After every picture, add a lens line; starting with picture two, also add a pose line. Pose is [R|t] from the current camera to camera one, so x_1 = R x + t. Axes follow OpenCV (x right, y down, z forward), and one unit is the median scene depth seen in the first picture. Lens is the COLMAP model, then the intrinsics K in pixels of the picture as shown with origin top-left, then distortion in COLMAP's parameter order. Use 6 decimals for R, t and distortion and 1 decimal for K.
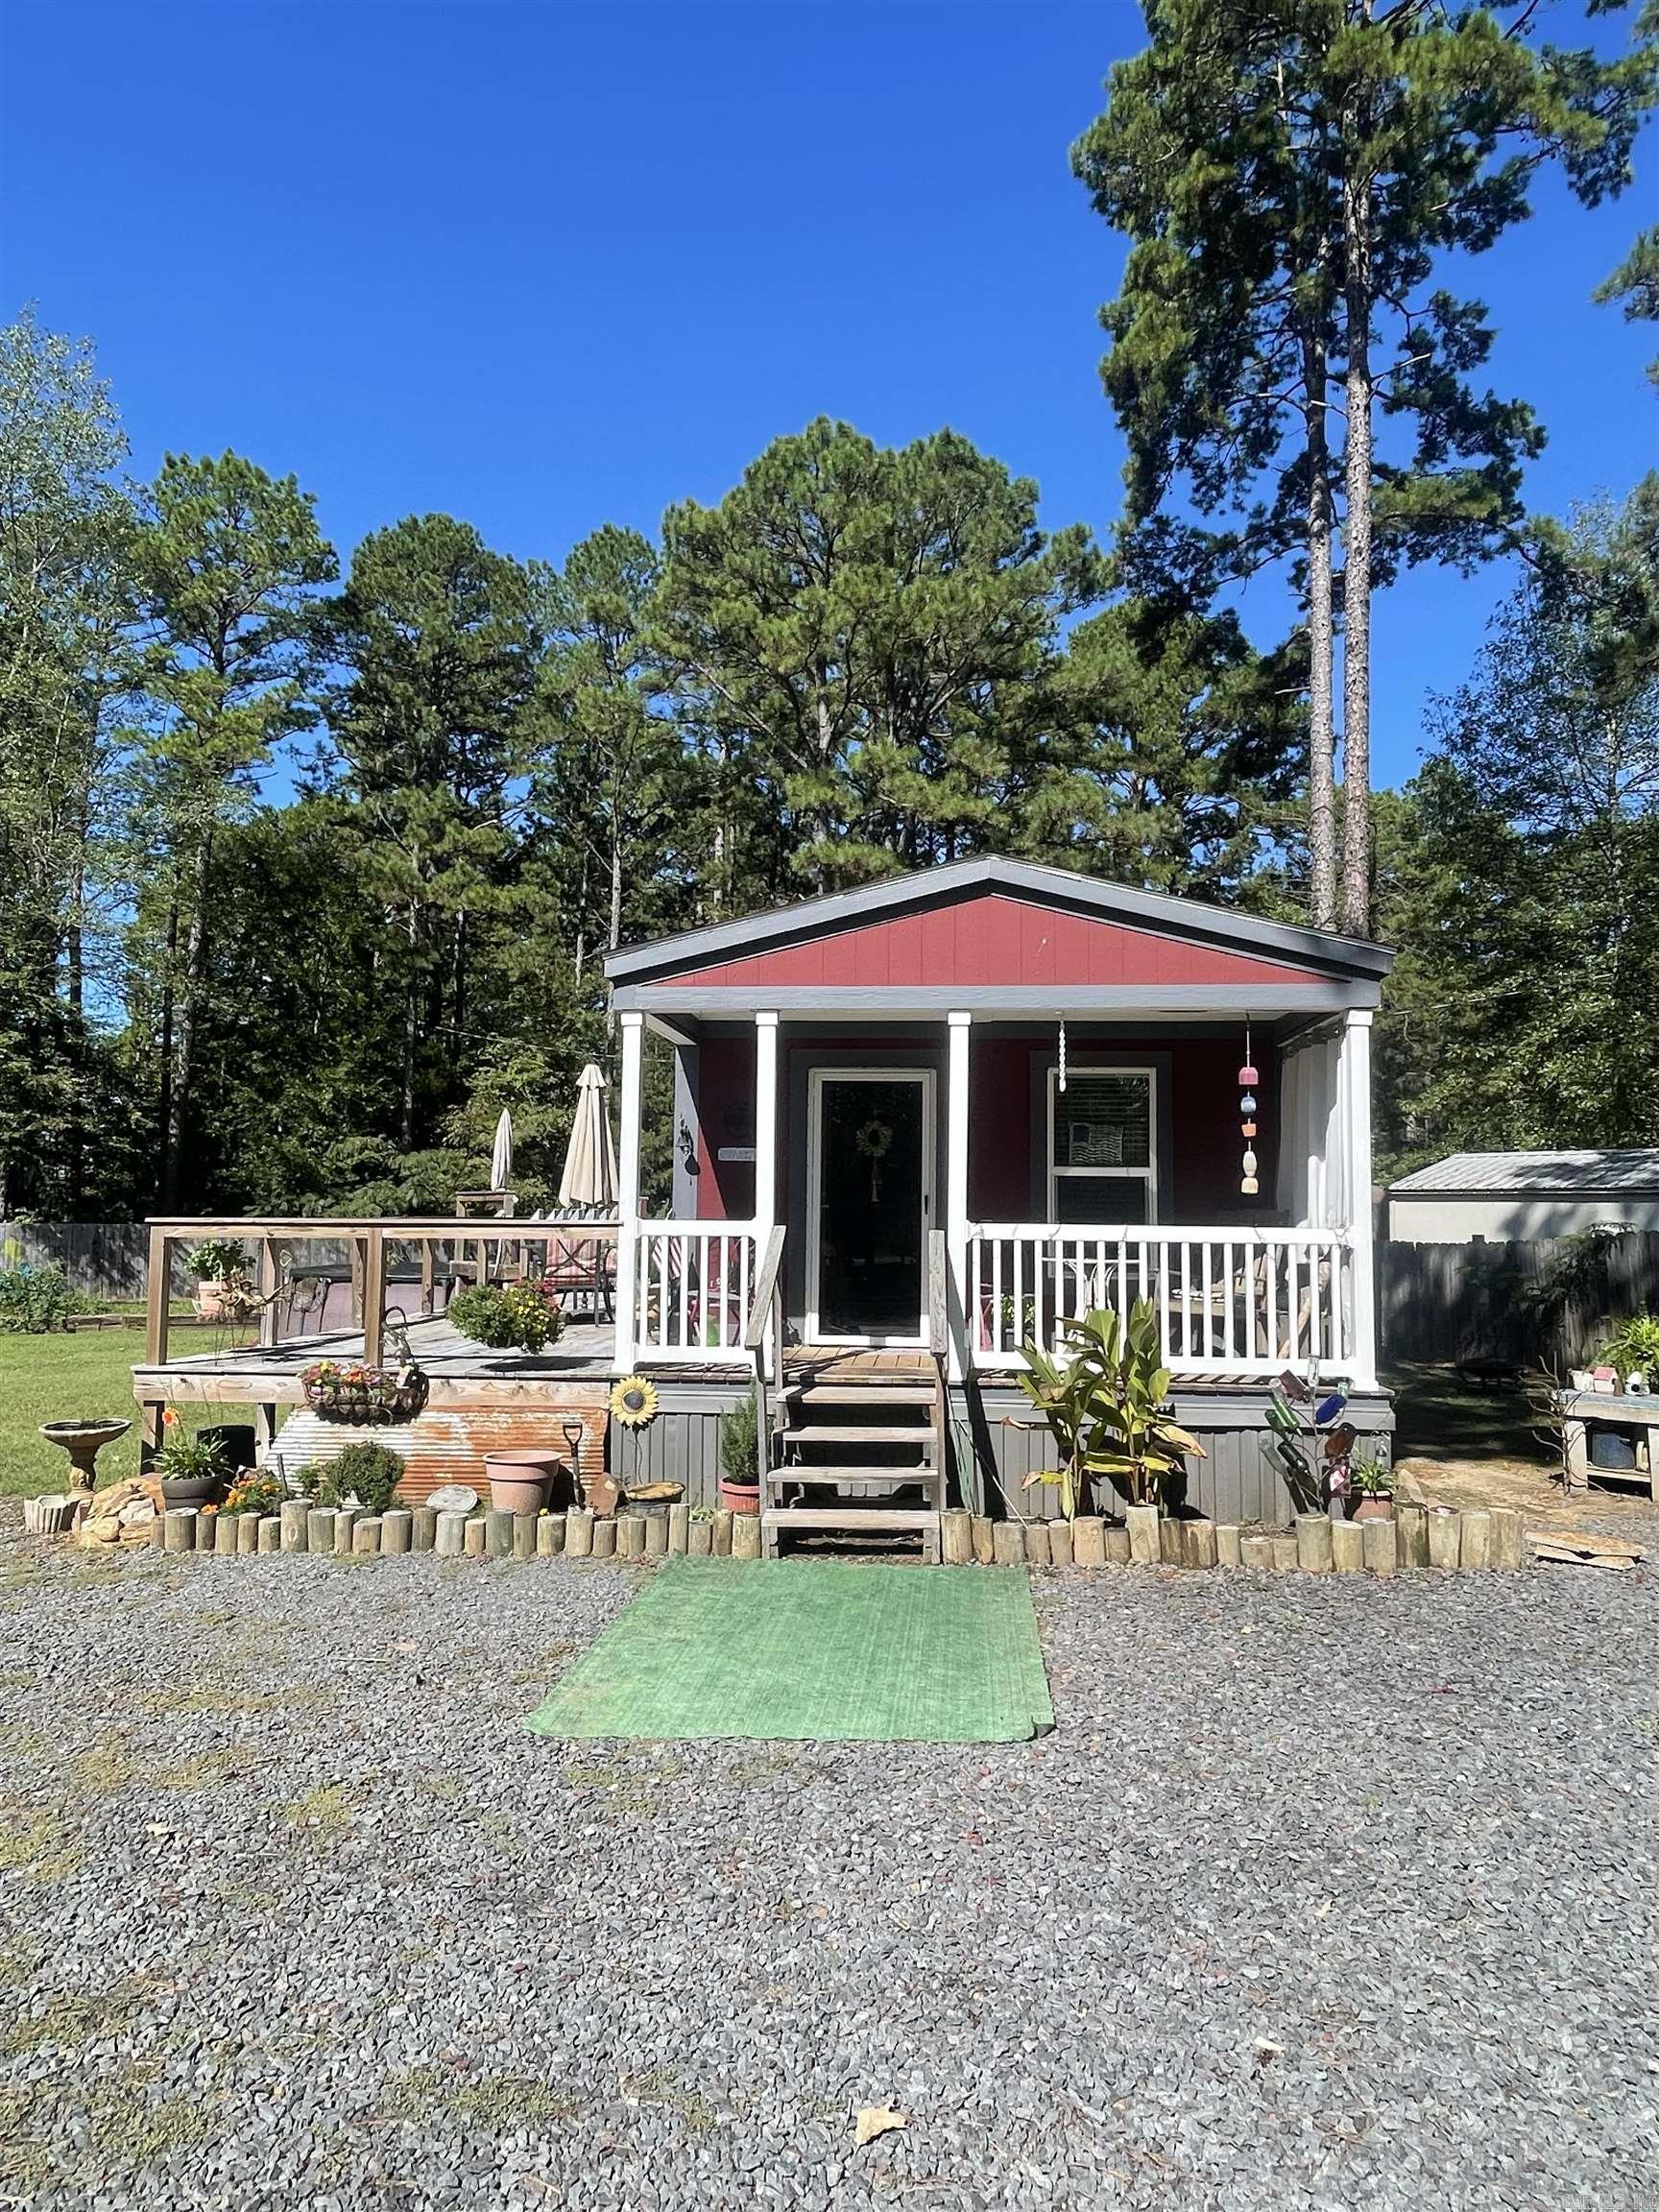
lens RADIAL K [[1321.1, 0, 840.0], [0, 1321.1, 1104.4], [0, 0, 1]] dist [-0.005993, -0.001995]
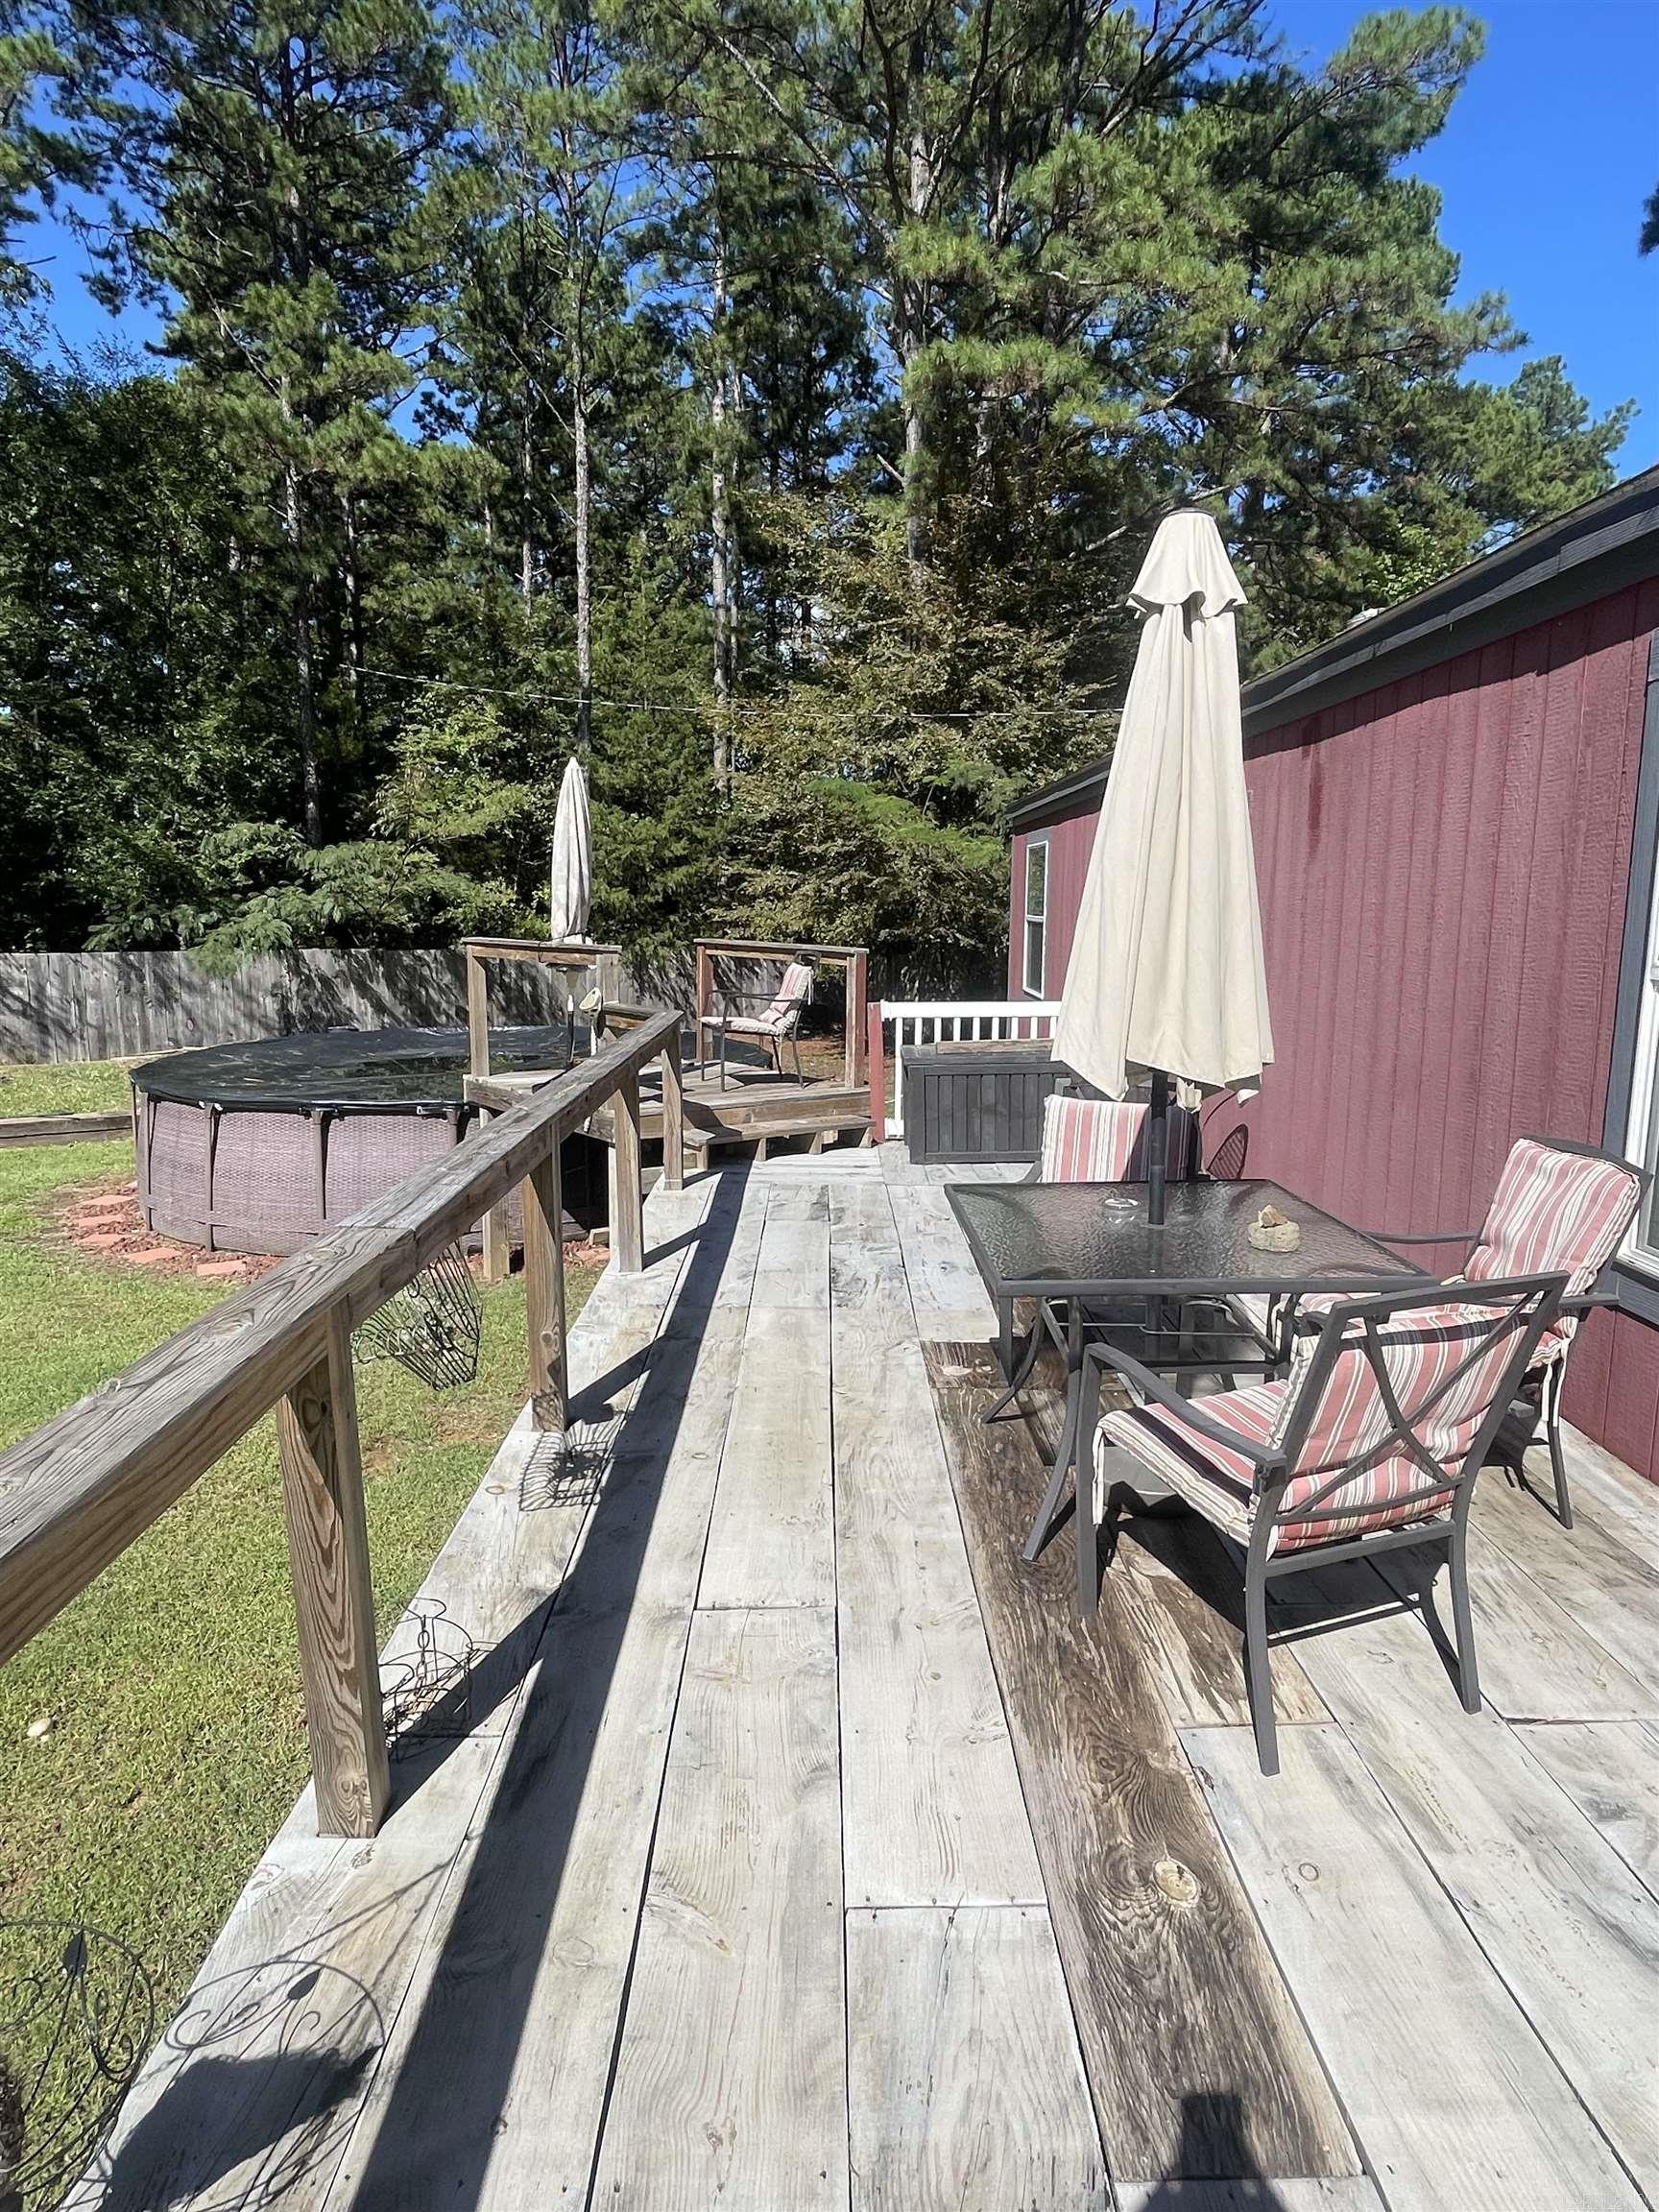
lens RADIAL K [[1252.4, 0, 834.2], [0, 1252.4, 1109.0], [0, 0, 1]] dist [-0.005308, 0.000838]
pose [[0.996763, -0.019182, 0.078071, -0.107190], [-0.000643, 0.969185, 0.246333, 0.007658], [-0.080390, -0.245586, 0.966036, 0.294077]]
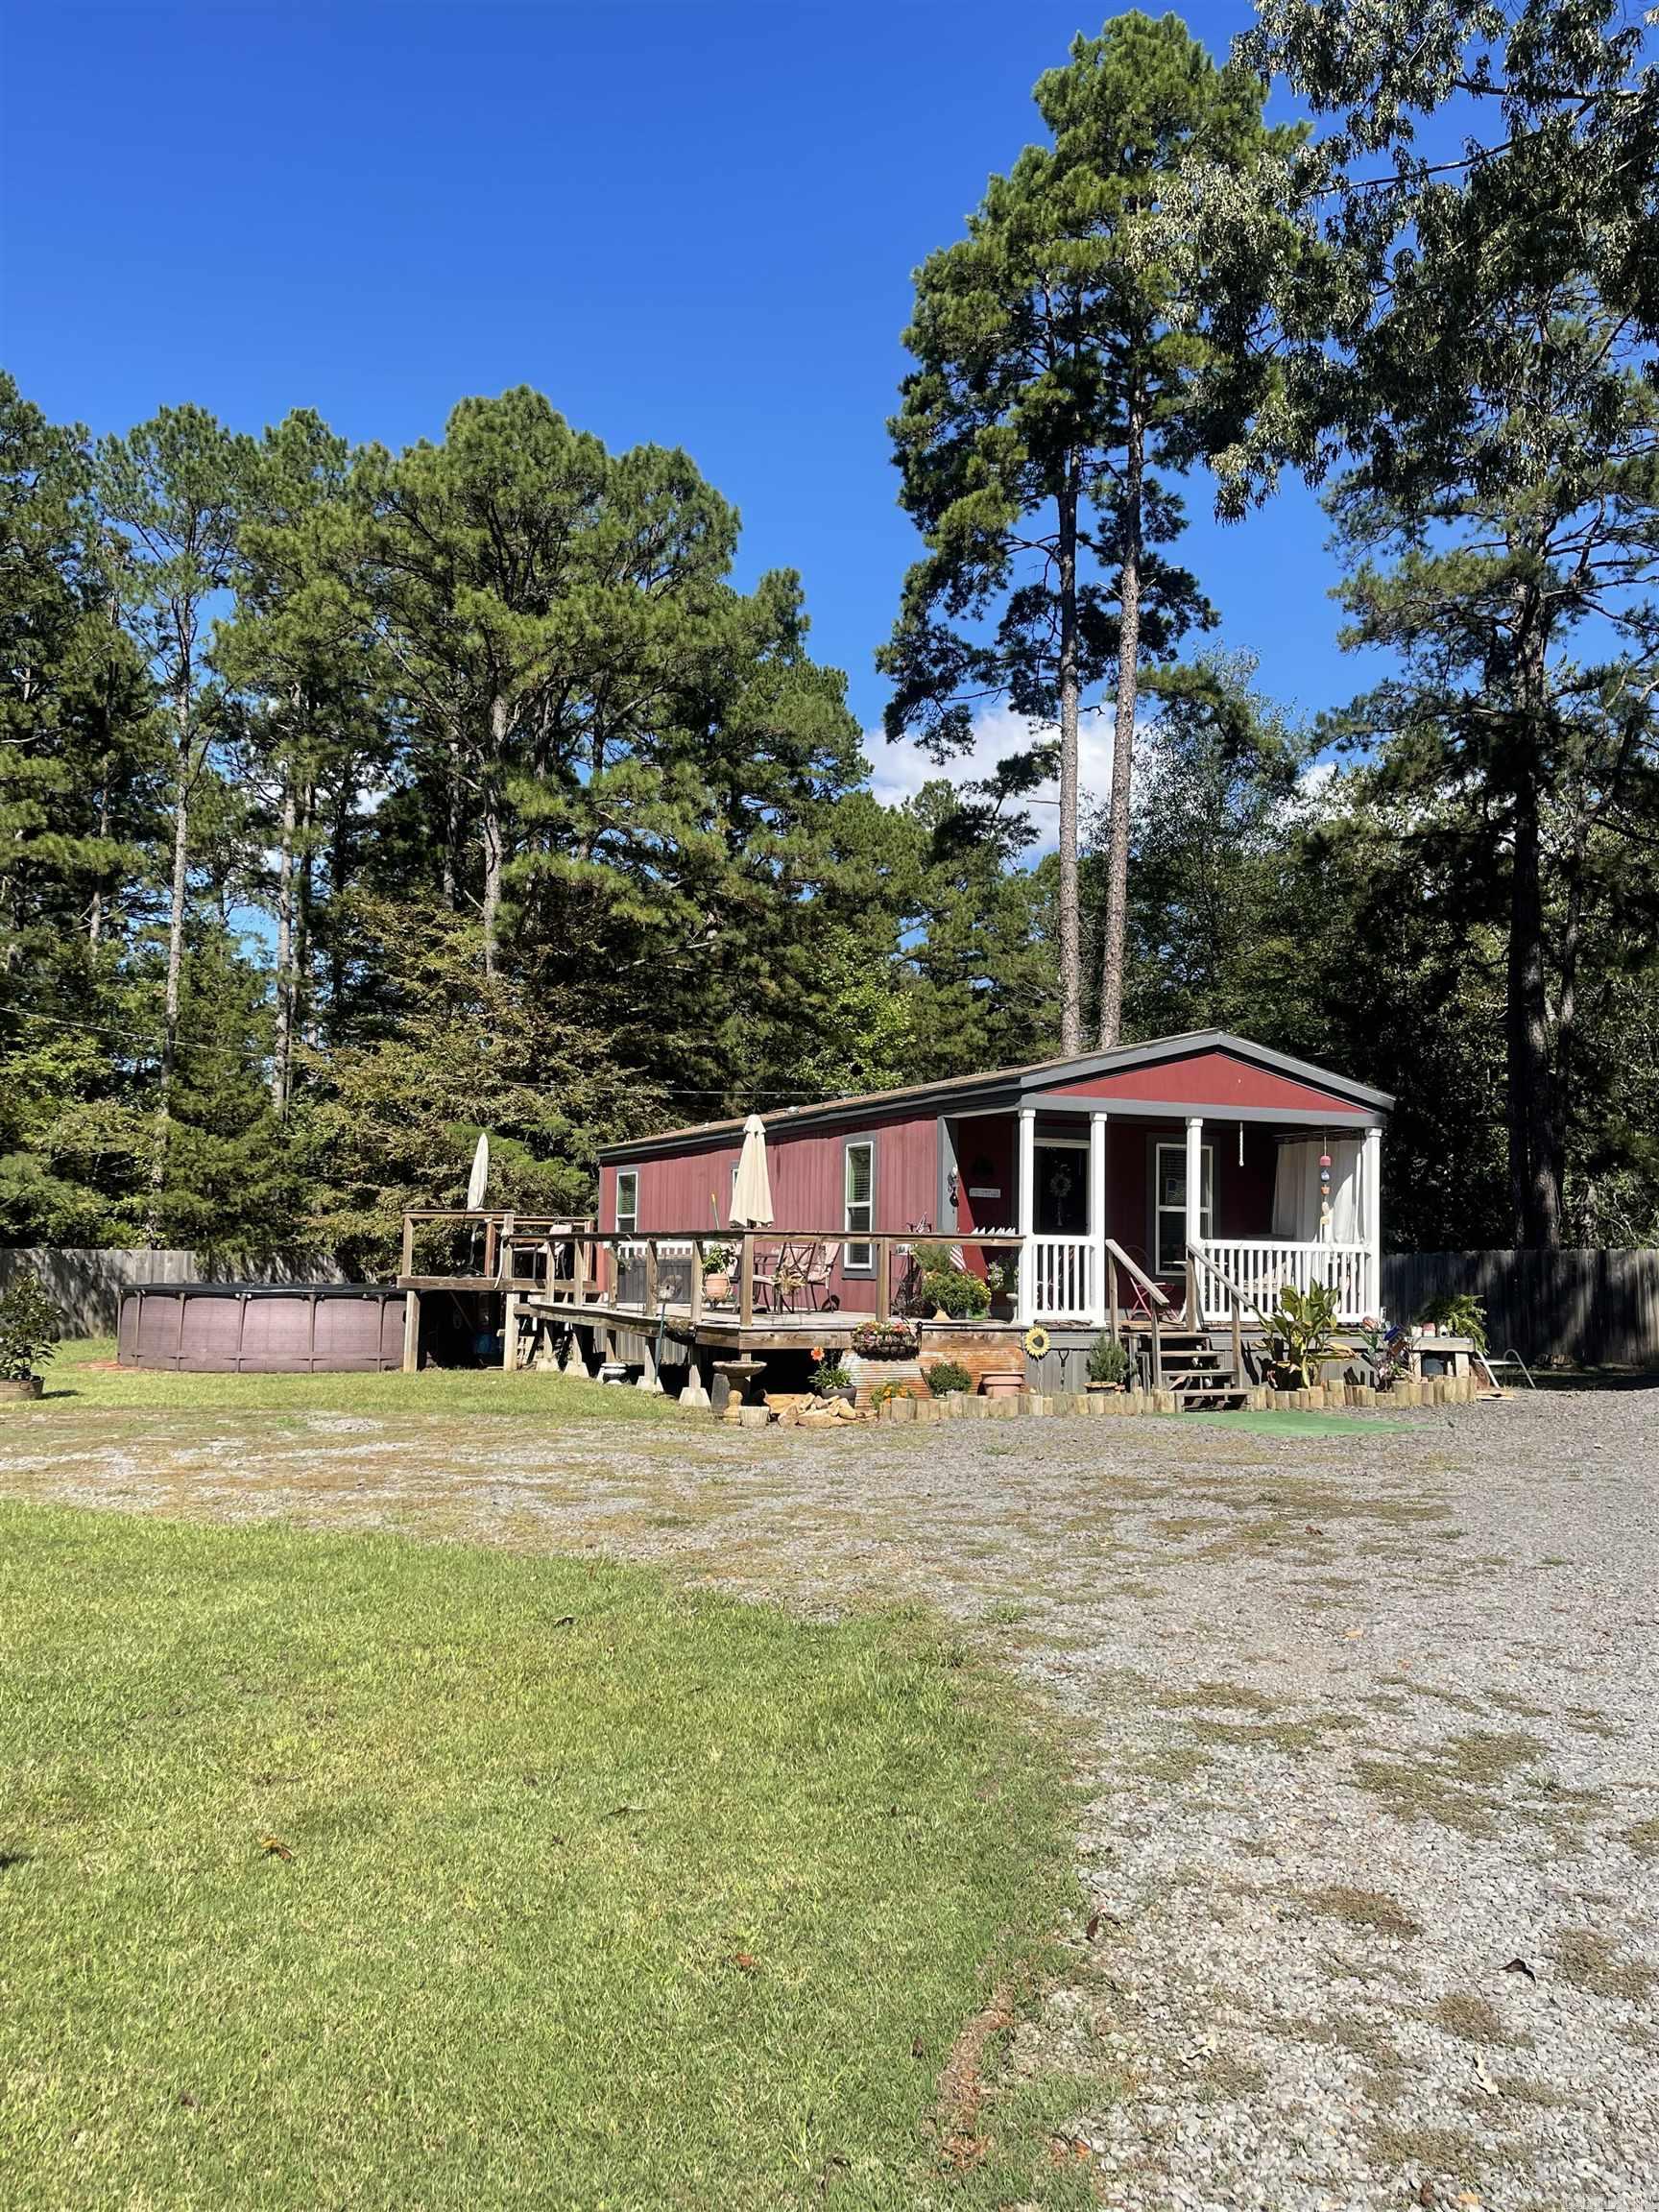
lens RADIAL K [[1733.0, 0, 834.9], [0, 1733.0, 1117.8], [0, 0, 1]] dist [0.041833, 0.000602]
pose [[0.888543, 0.041722, 0.456893, -0.346090], [-0.046810, 0.998904, -0.000182, -0.011894], [-0.456400, -0.021225, 0.889522, -0.207436]]
